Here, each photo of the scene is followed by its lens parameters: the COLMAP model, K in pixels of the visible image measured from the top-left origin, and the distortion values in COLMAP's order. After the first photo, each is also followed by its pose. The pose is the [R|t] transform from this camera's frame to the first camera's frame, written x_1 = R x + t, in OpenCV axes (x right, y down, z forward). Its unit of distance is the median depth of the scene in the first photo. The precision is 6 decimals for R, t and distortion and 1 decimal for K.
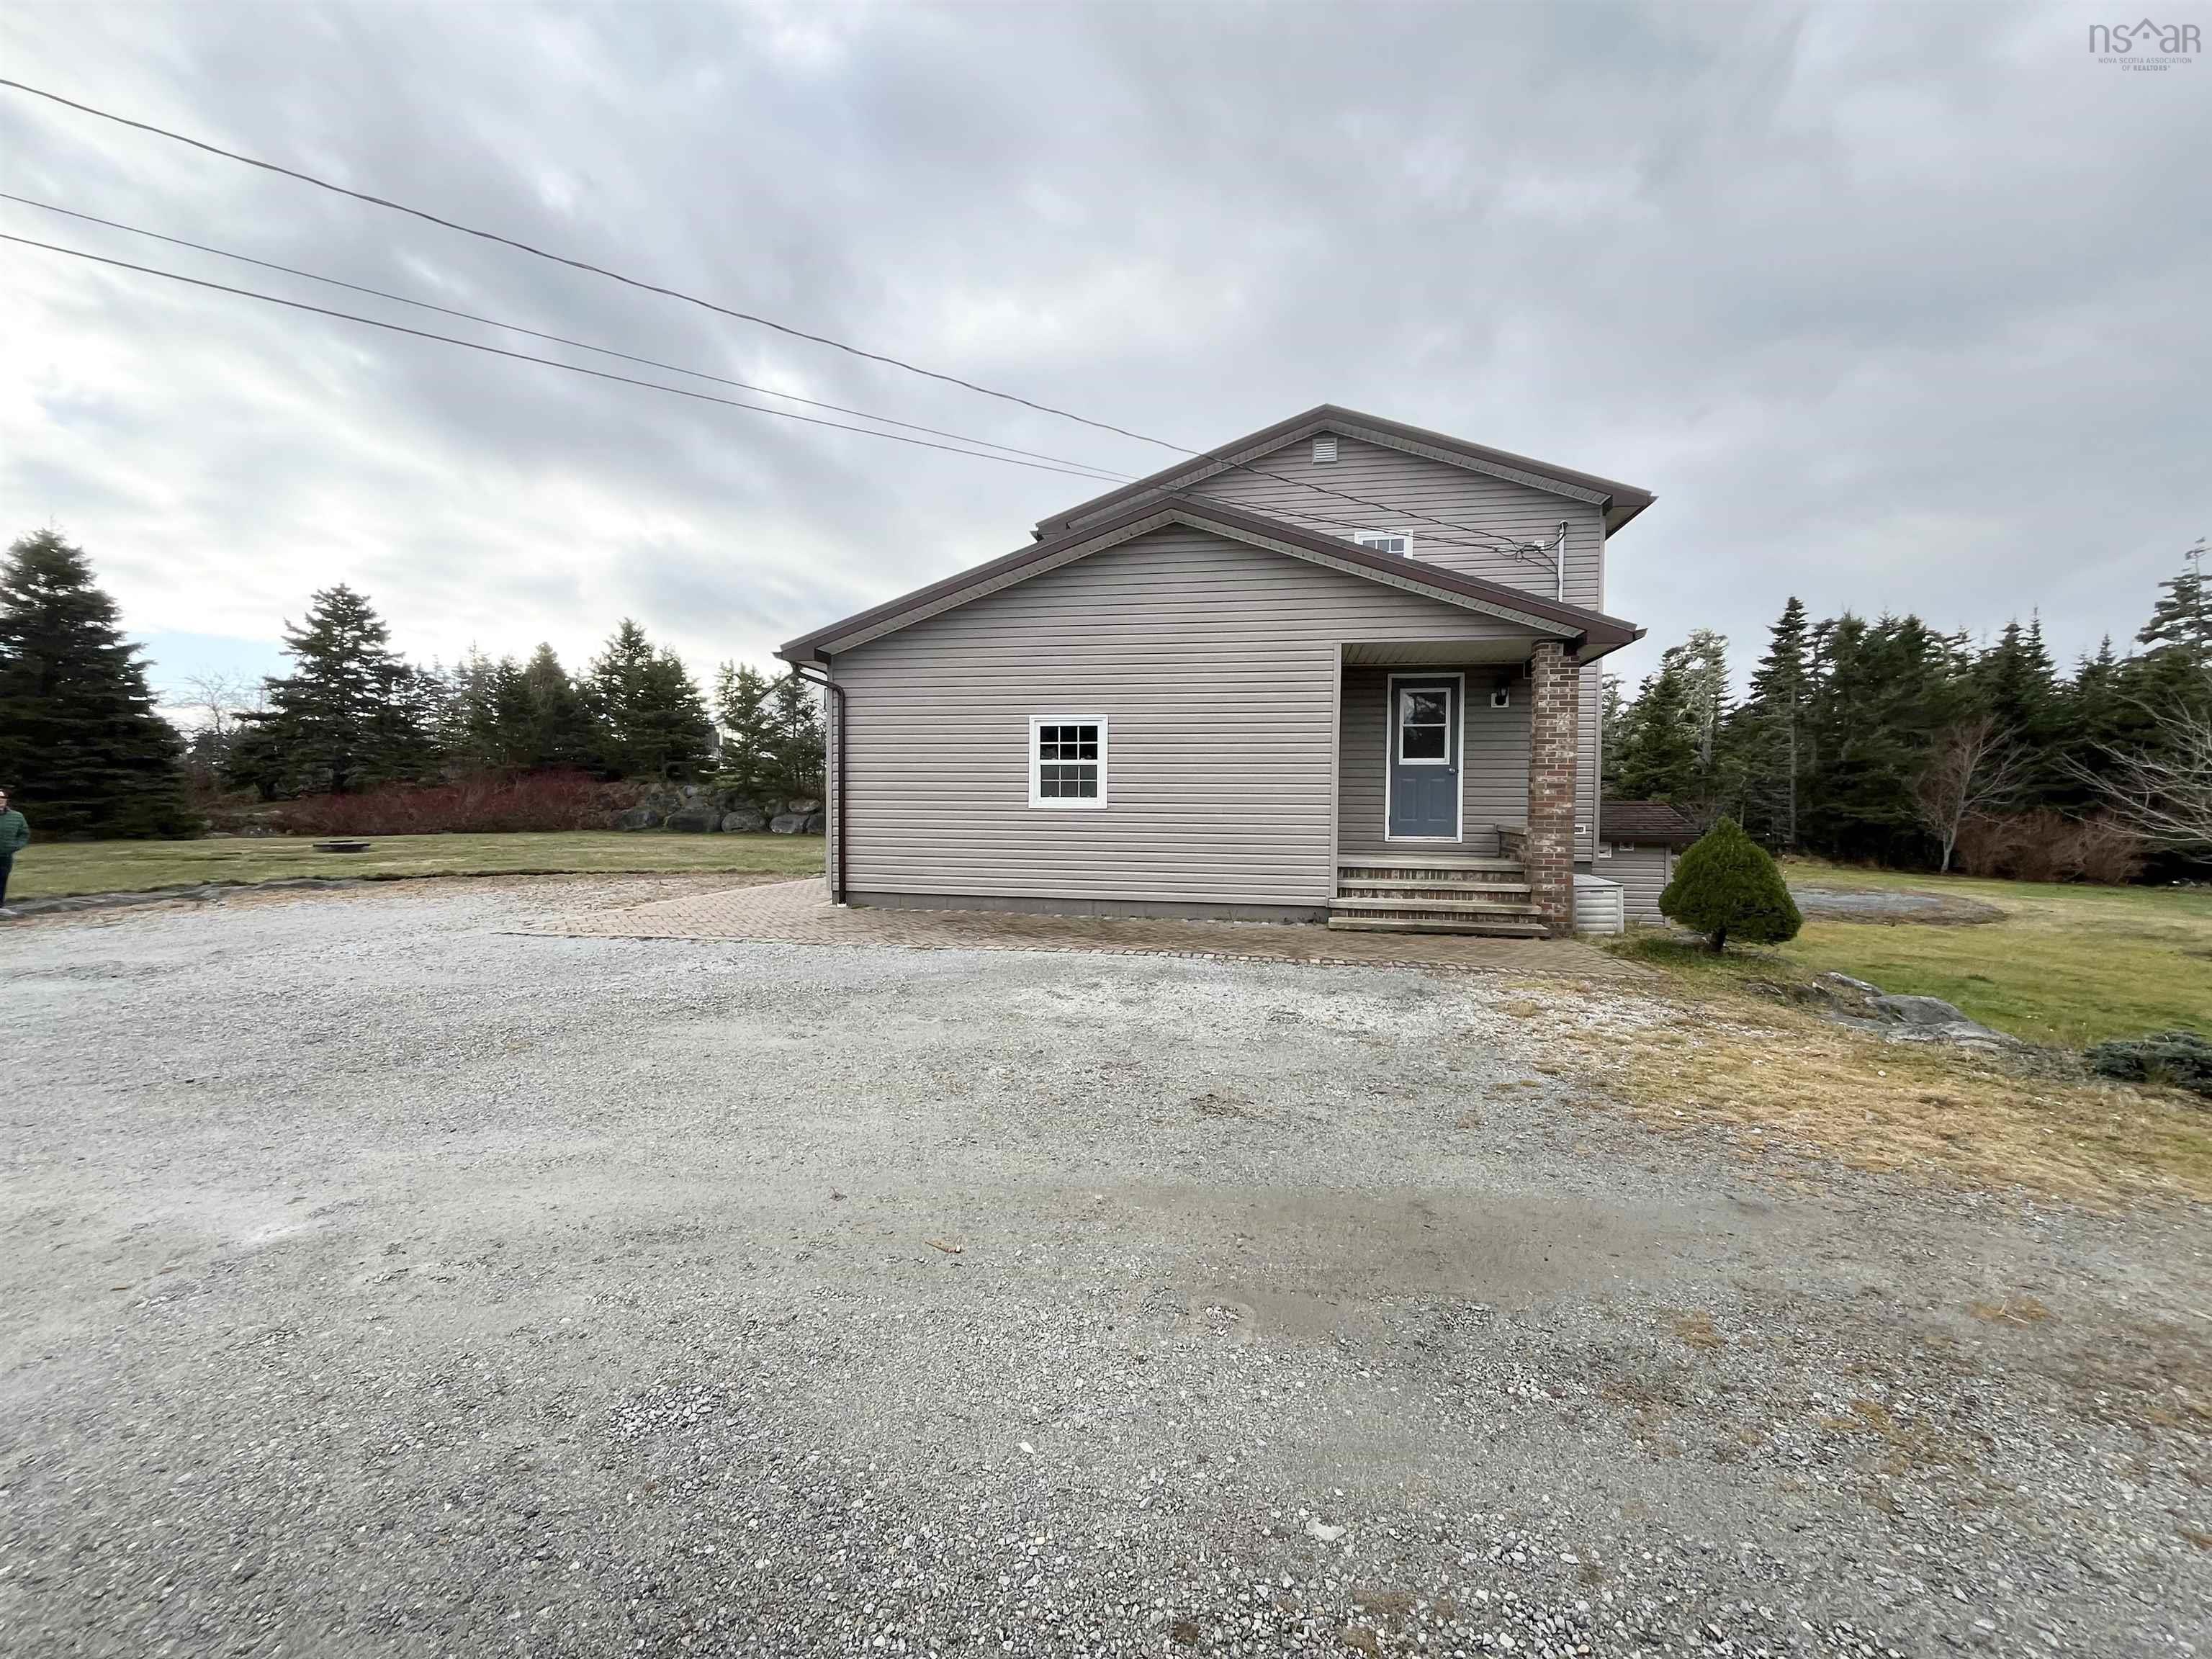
lens RADIAL K [[892.8, 0, 1090.5], [0, 892.8, 833.8], [0, 0, 1]] dist [-0.003226, 0.000042]
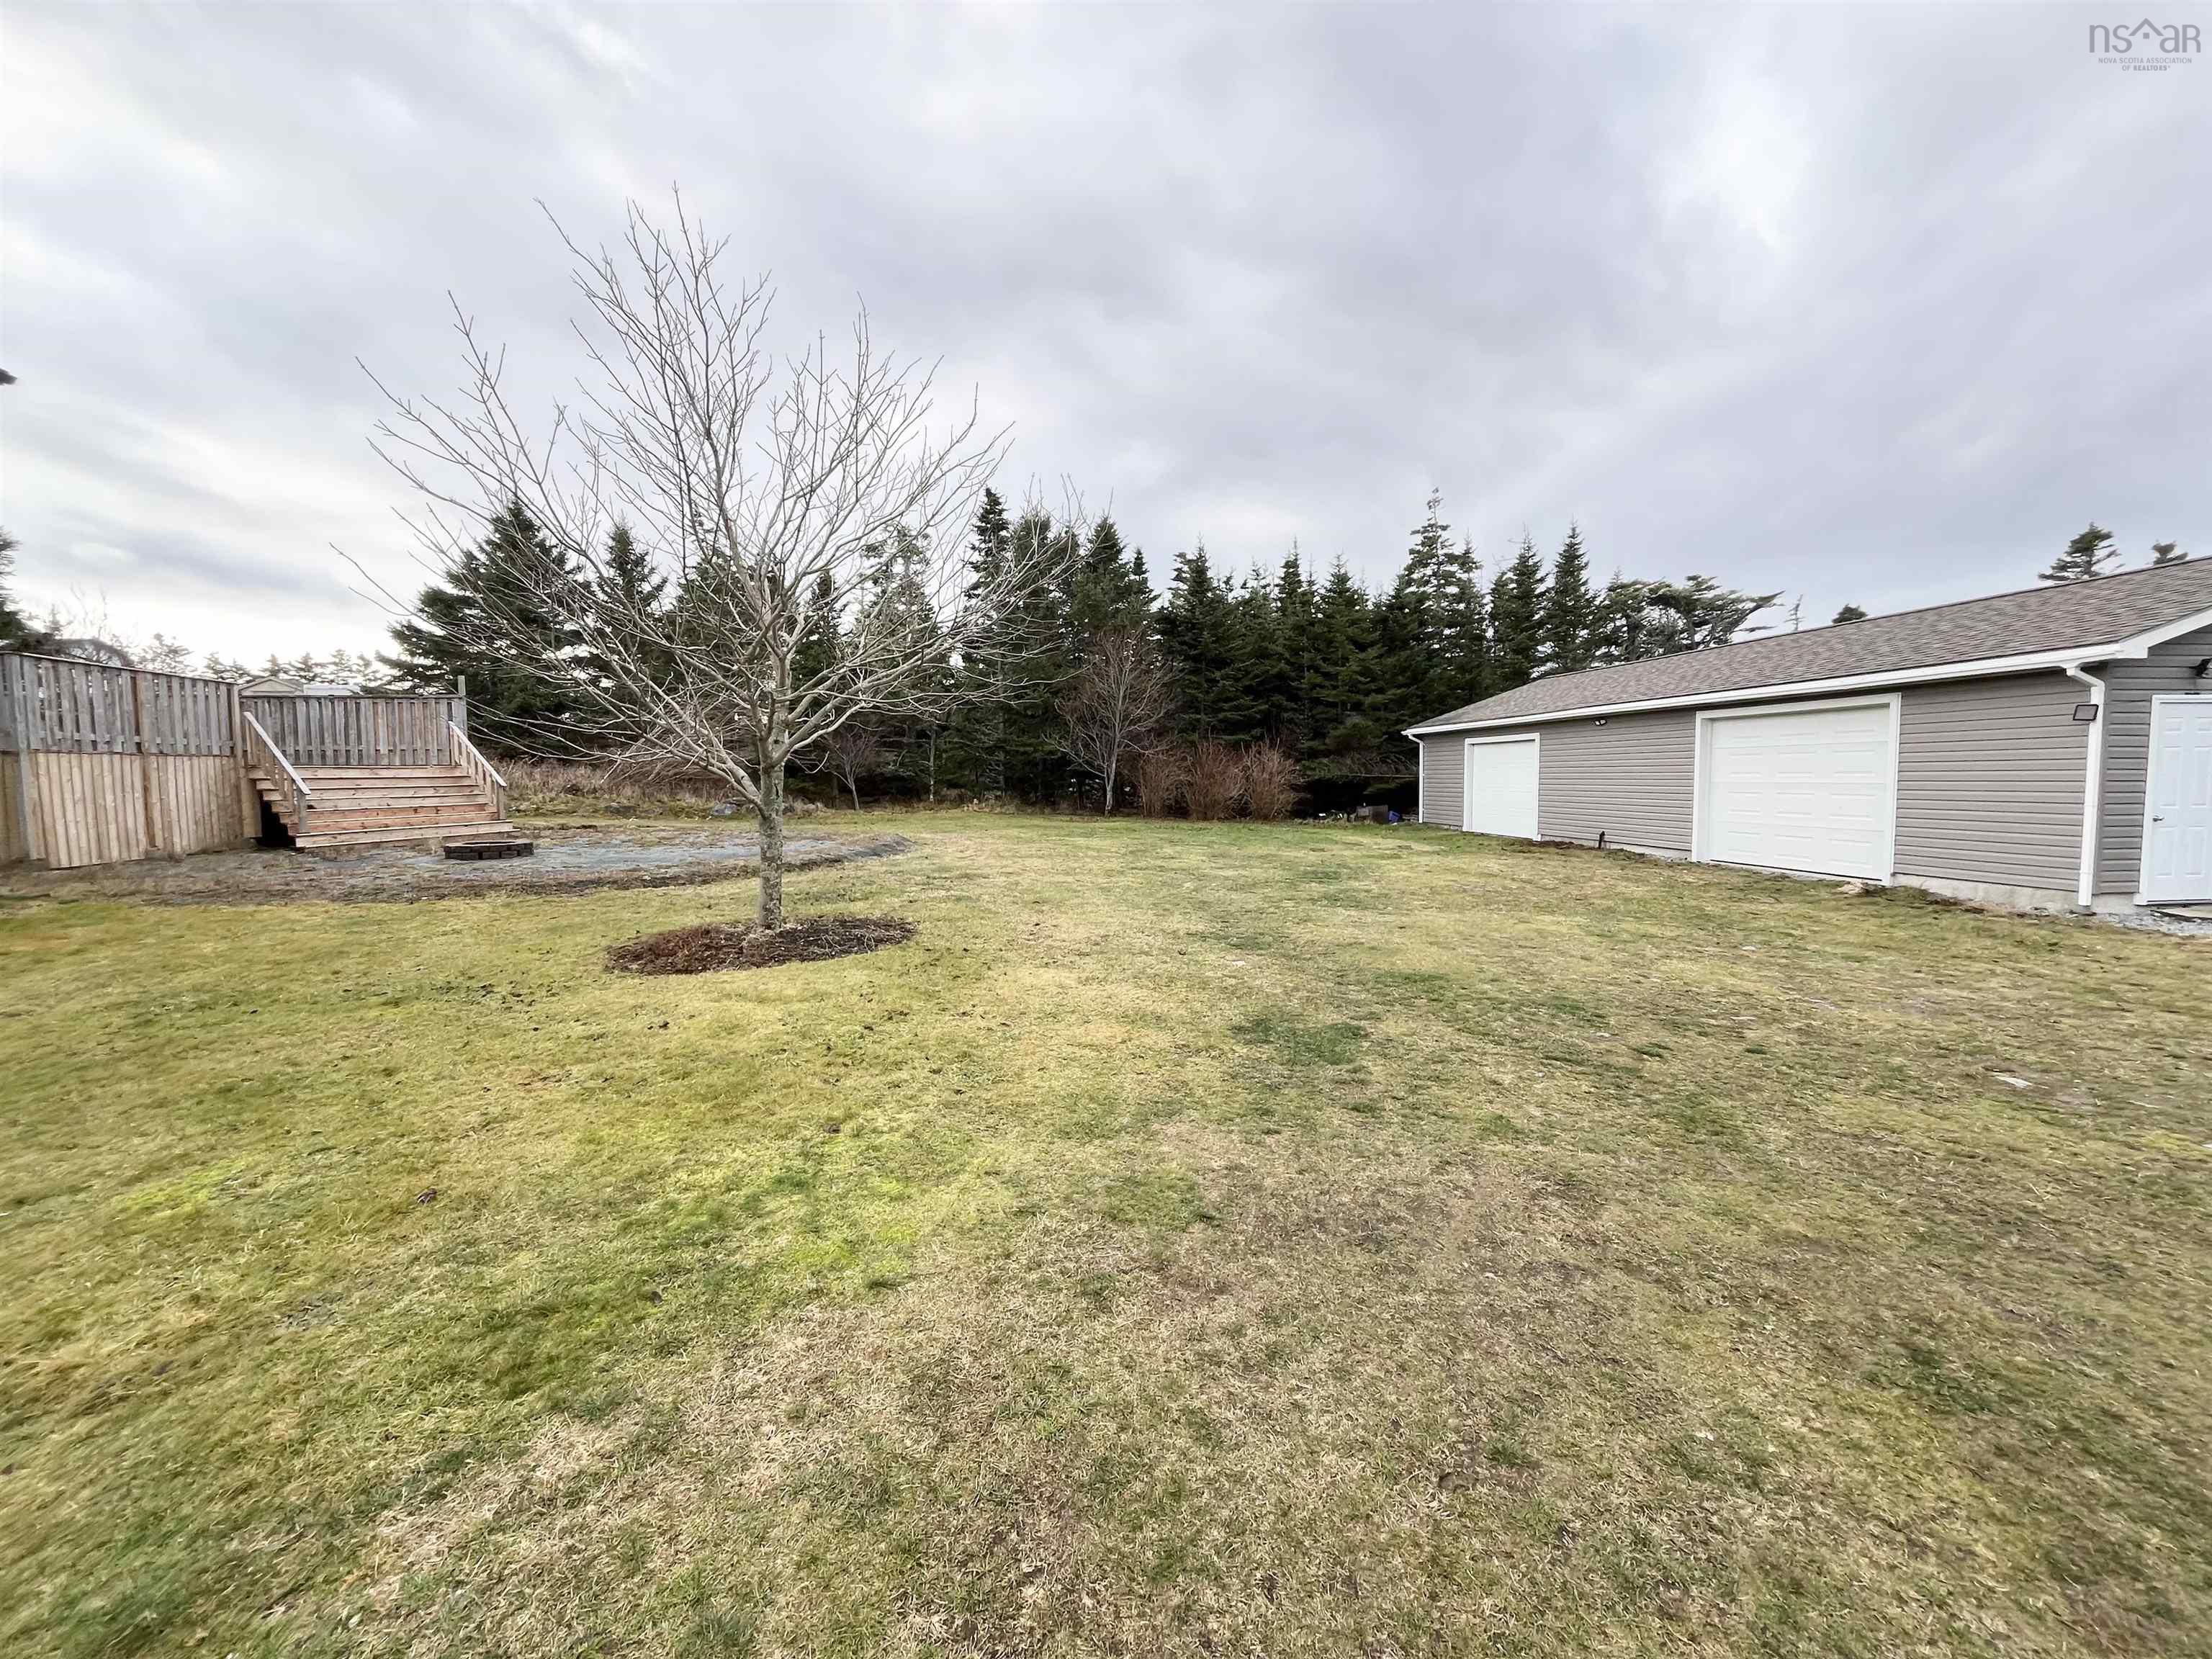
lens RADIAL K [[892.8, 0, 1102.3], [0, 892.8, 830.0], [0, 0, 1]] dist [-0.003226, 0.000042]
pose [[0.931681, -0.041539, 0.360895, 0.531388], [0.031979, 0.998962, 0.032425, 0.026661], [-0.361867, -0.018668, 0.932043, 0.165458]]
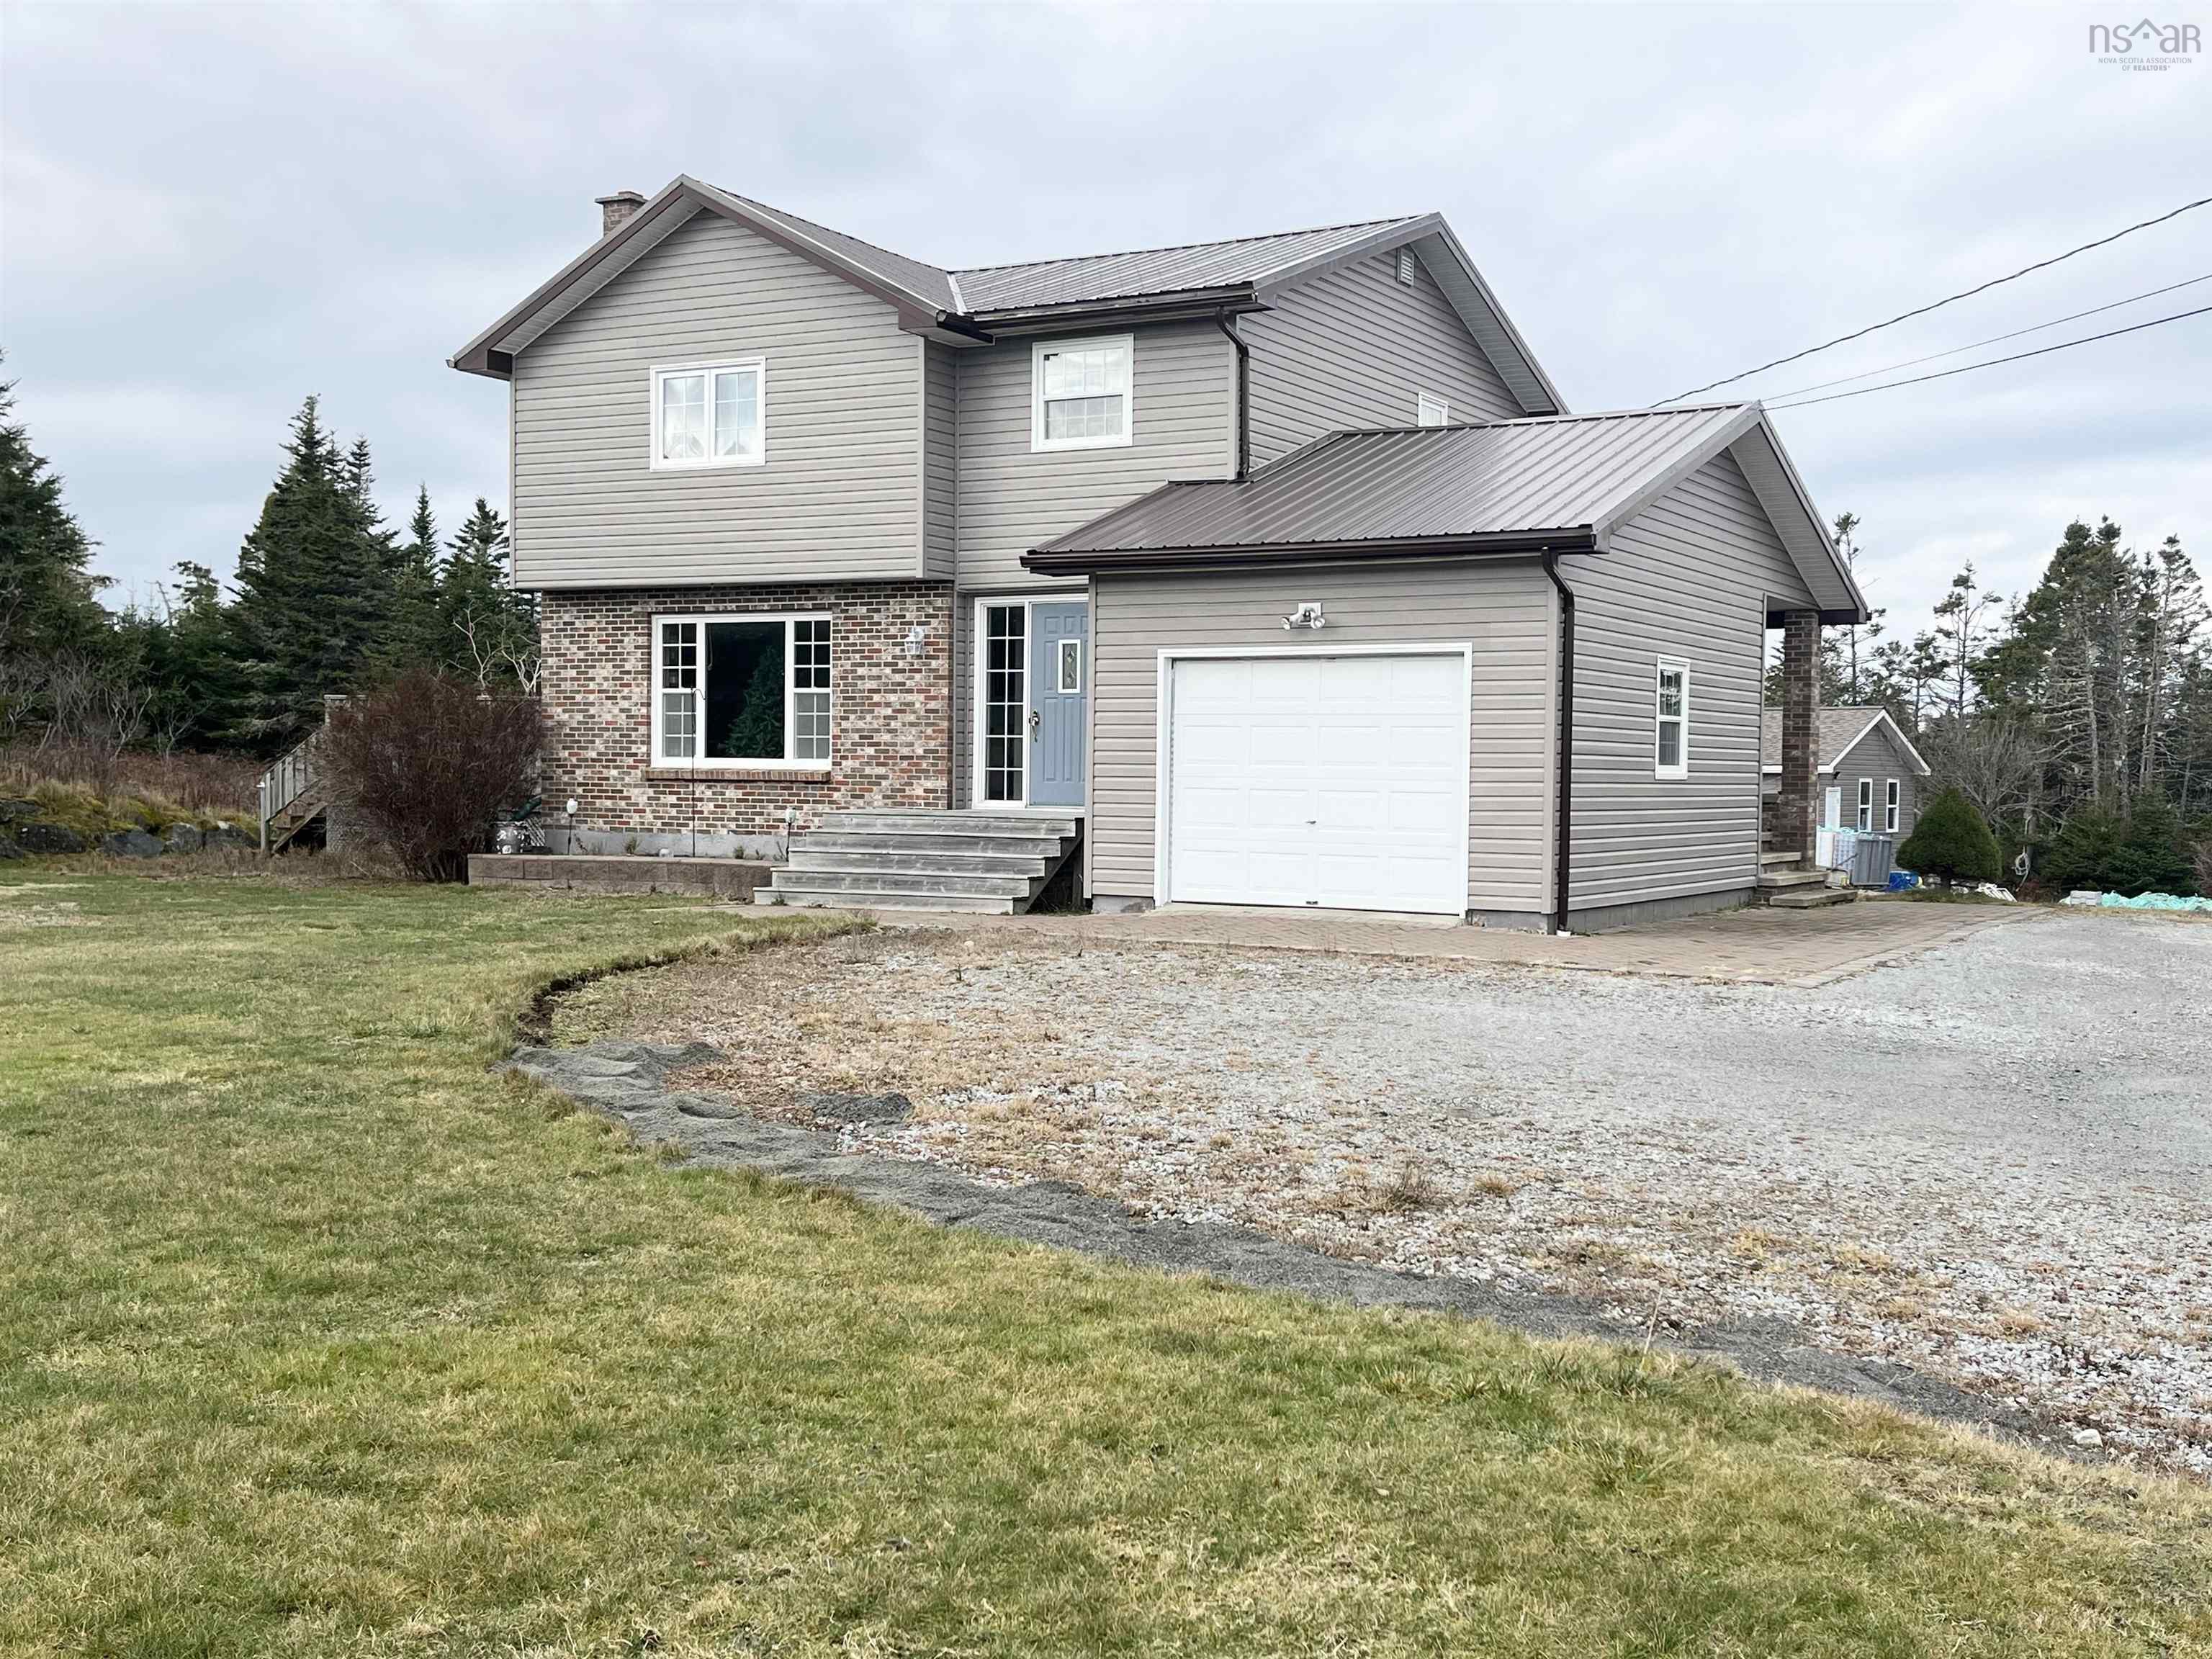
lens RADIAL K [[2349.3, 0, 1143.8], [0, 2349.3, 839.7], [0, 0, 1]] dist [0.064050, 0.000000]
pose [[0.300462, -0.030977, 0.953291, -0.637701], [0.026380, 0.999360, 0.024160, -0.011379], [-0.953429, 0.017889, 0.301087, 0.252908]]
